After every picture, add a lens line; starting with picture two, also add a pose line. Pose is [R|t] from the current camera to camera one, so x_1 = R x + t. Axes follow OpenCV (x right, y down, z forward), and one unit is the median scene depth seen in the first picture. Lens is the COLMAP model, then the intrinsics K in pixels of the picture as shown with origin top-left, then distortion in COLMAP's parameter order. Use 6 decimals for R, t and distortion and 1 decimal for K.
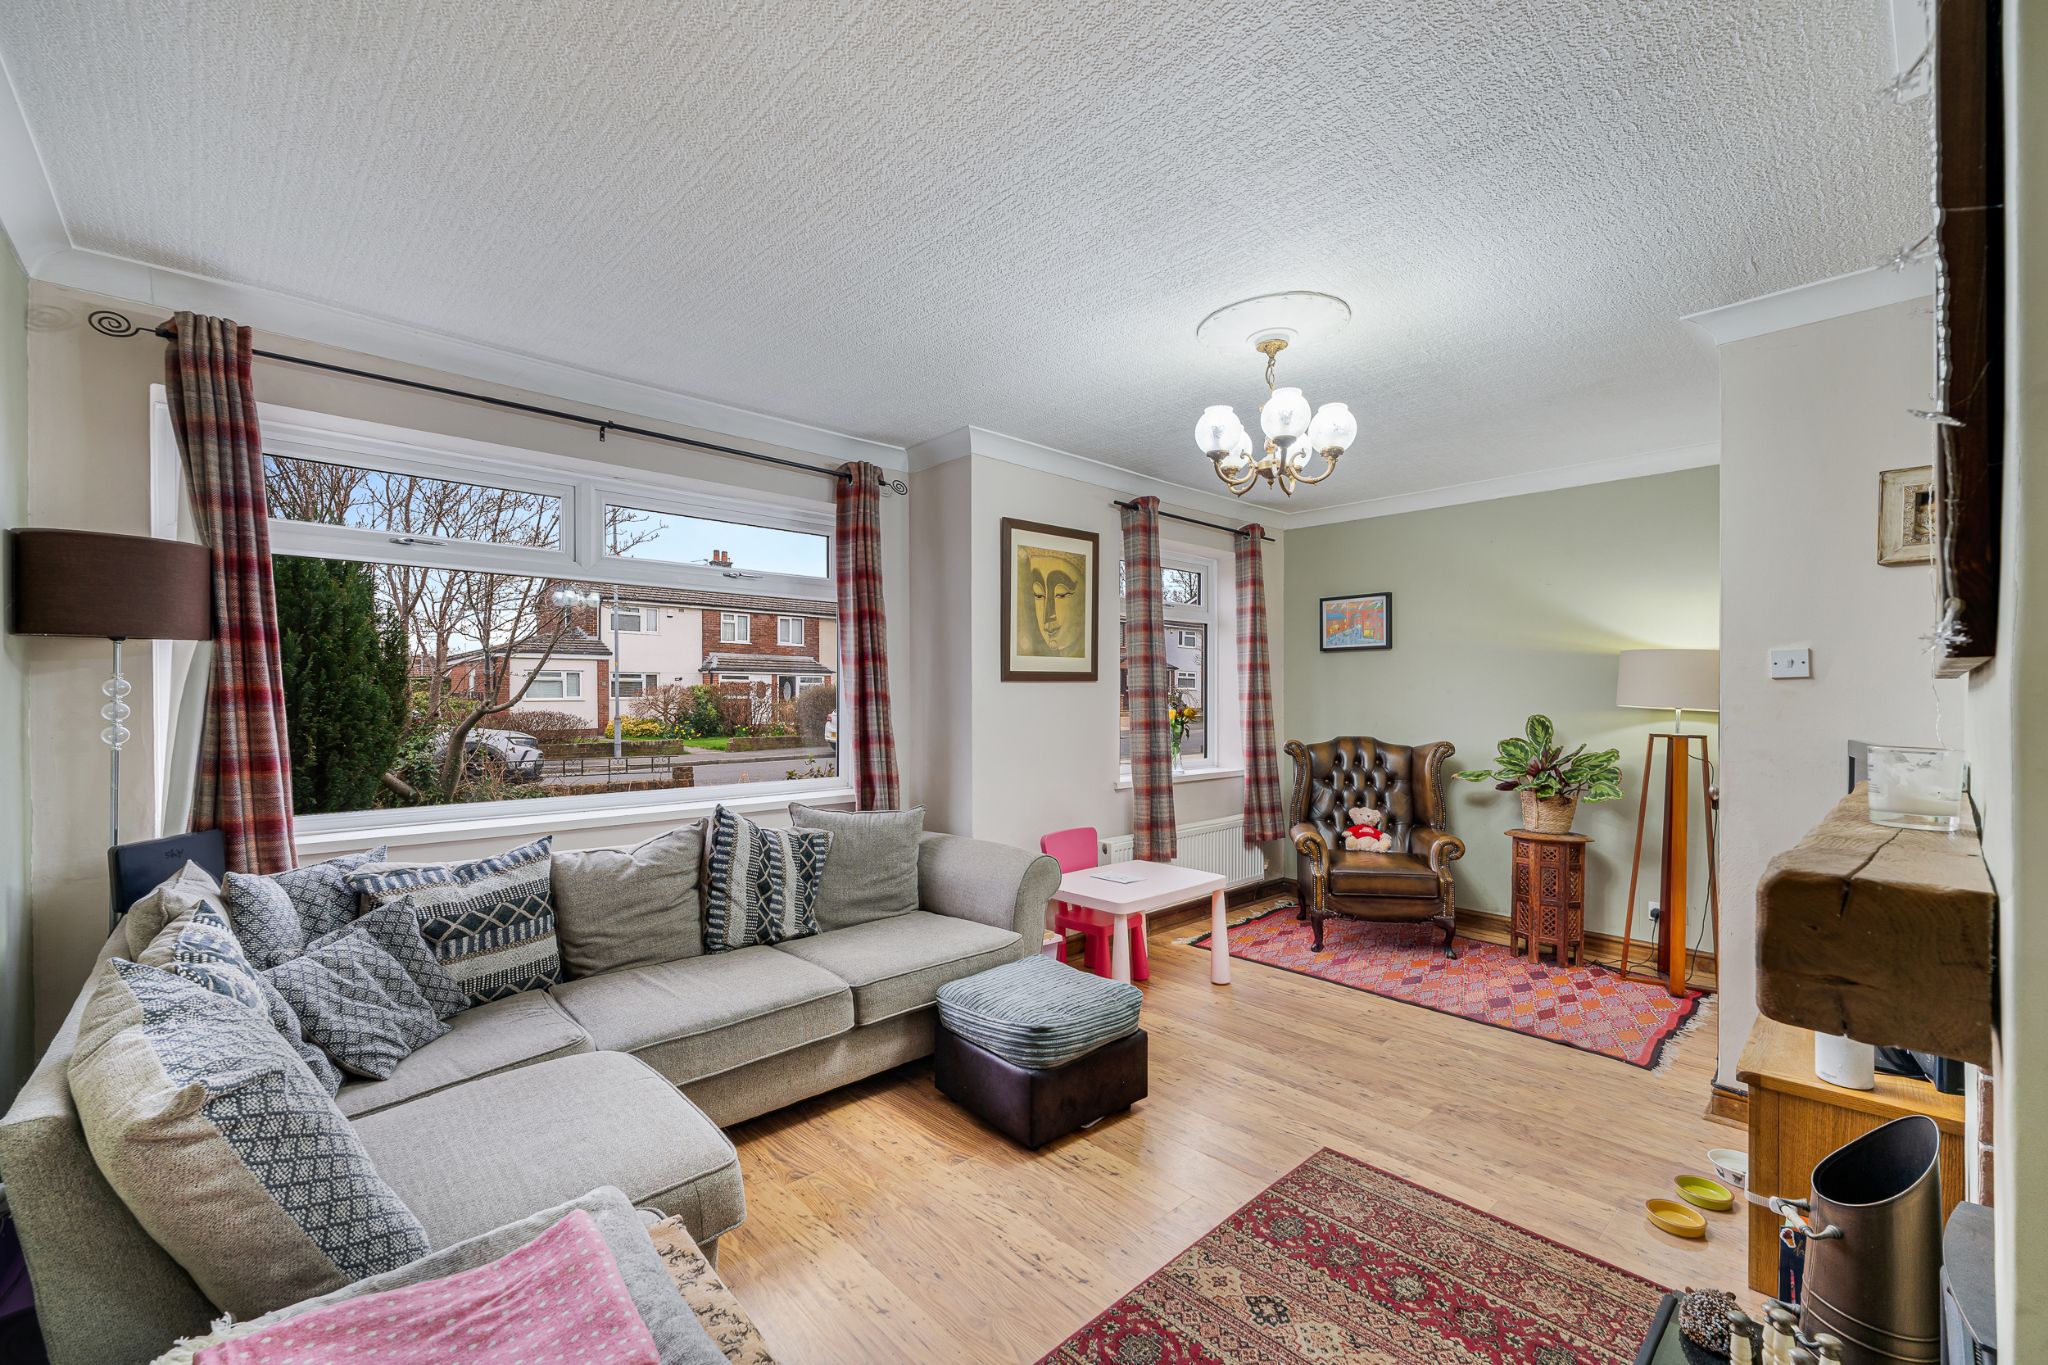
lens RADIAL K [[836.9, 0, 1020.2], [0, 836.9, 694.1], [0, 0, 1]] dist [0.007680, -0.000081]
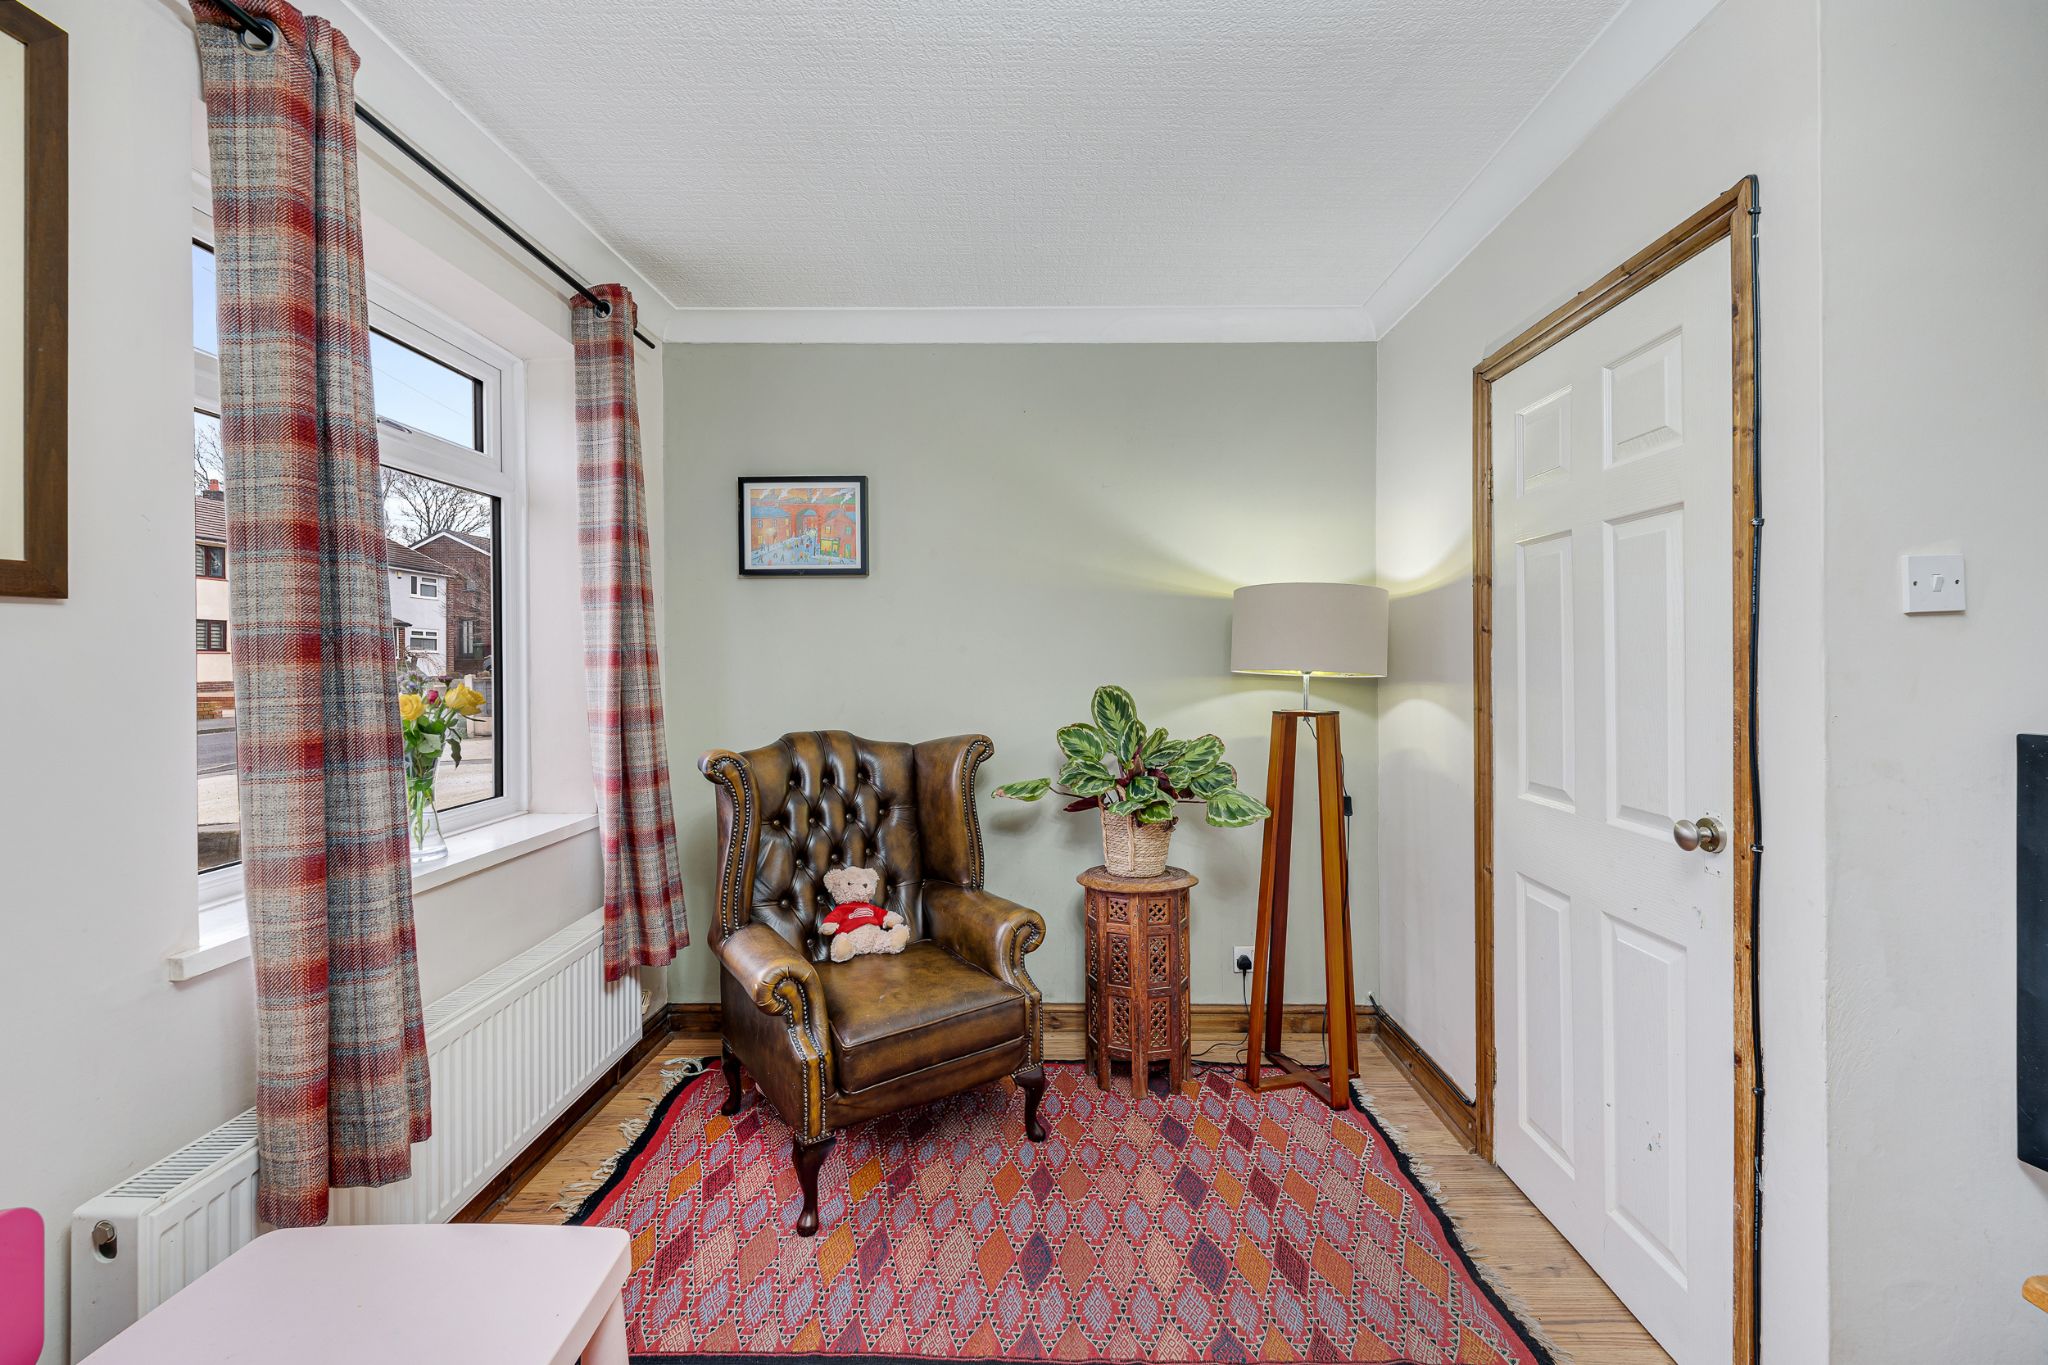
lens RADIAL K [[844.5, 0, 1021.8], [0, 844.5, 662.8], [0, 0, 1]] dist [0.001508, -0.000827]
pose [[0.687039, -0.006871, 0.726588, 0.099753], [0.002737, 0.999973, 0.006869, 0.002991], [-0.726616, -0.002730, 0.687039, 0.566222]]
